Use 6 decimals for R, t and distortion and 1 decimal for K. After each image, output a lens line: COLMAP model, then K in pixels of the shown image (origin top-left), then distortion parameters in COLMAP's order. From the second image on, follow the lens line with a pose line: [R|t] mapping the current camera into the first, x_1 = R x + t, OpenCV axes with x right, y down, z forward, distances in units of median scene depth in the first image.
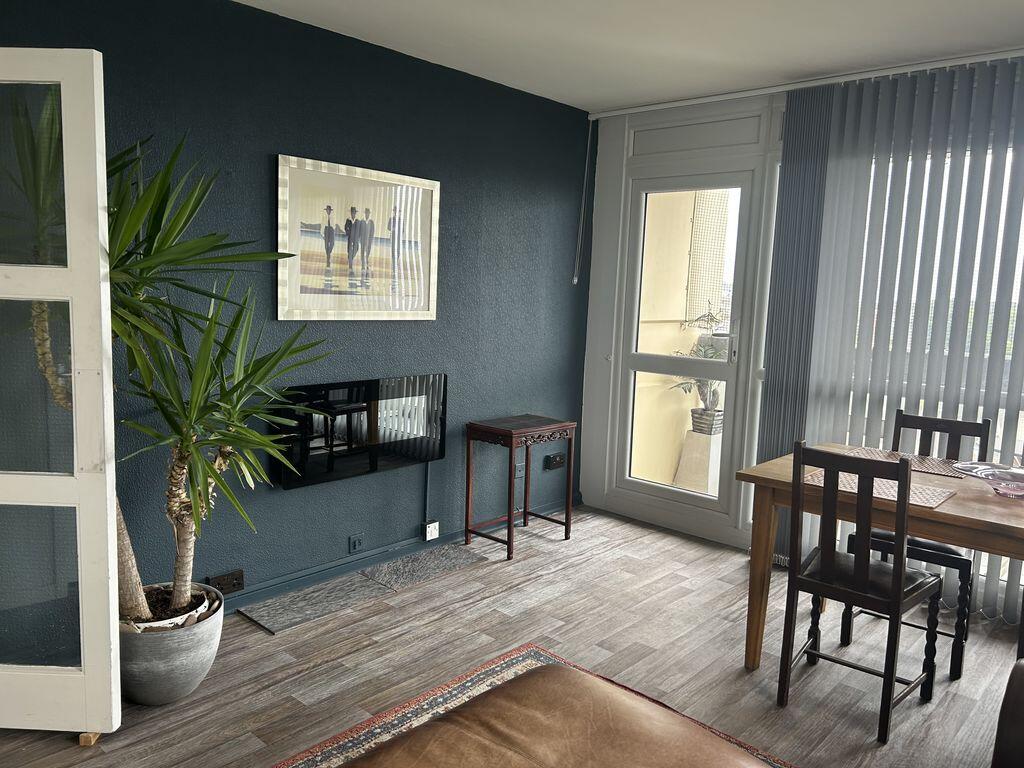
lens RADIAL K [[786.8, 0, 513.7], [0, 786.8, 383.8], [0, 0, 1]] dist [0.038899, -0.064123]
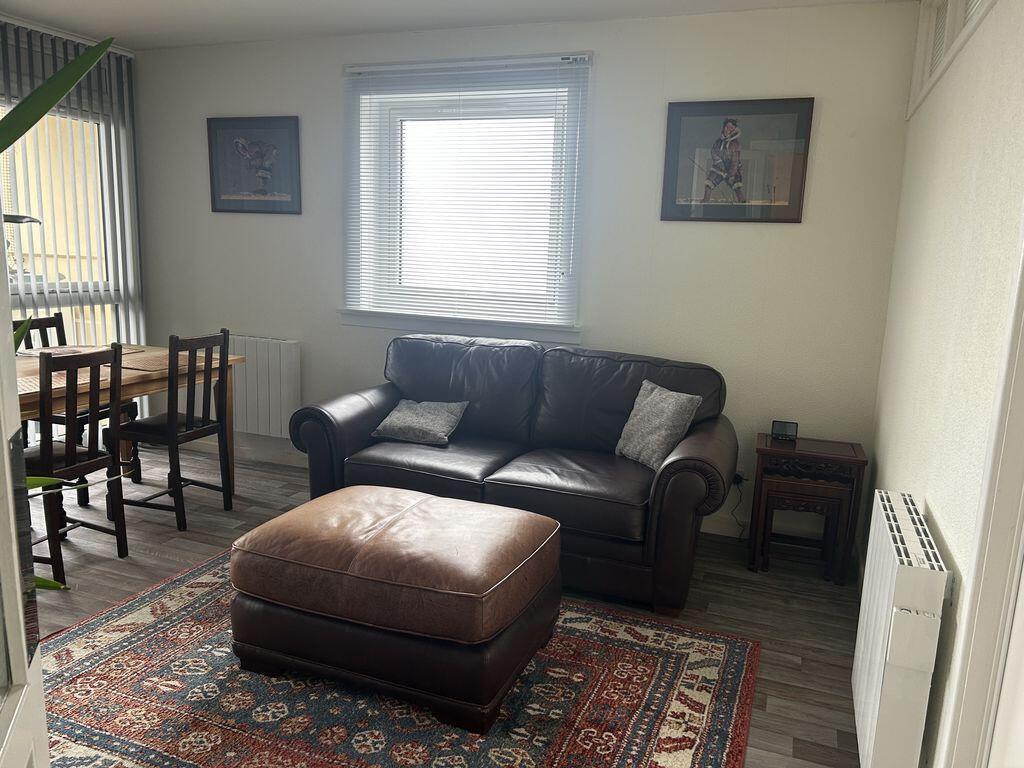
lens RADIAL K [[780.7, 0, 506.2], [0, 780.7, 398.4], [0, 0, 1]] dist [0.062954, -0.004303]
pose [[-0.384261, -0.219899, 0.896654, -1.546631], [0.069480, 0.961577, 0.265596, -0.205565], [-0.920606, 0.164358, -0.354218, 1.334642]]
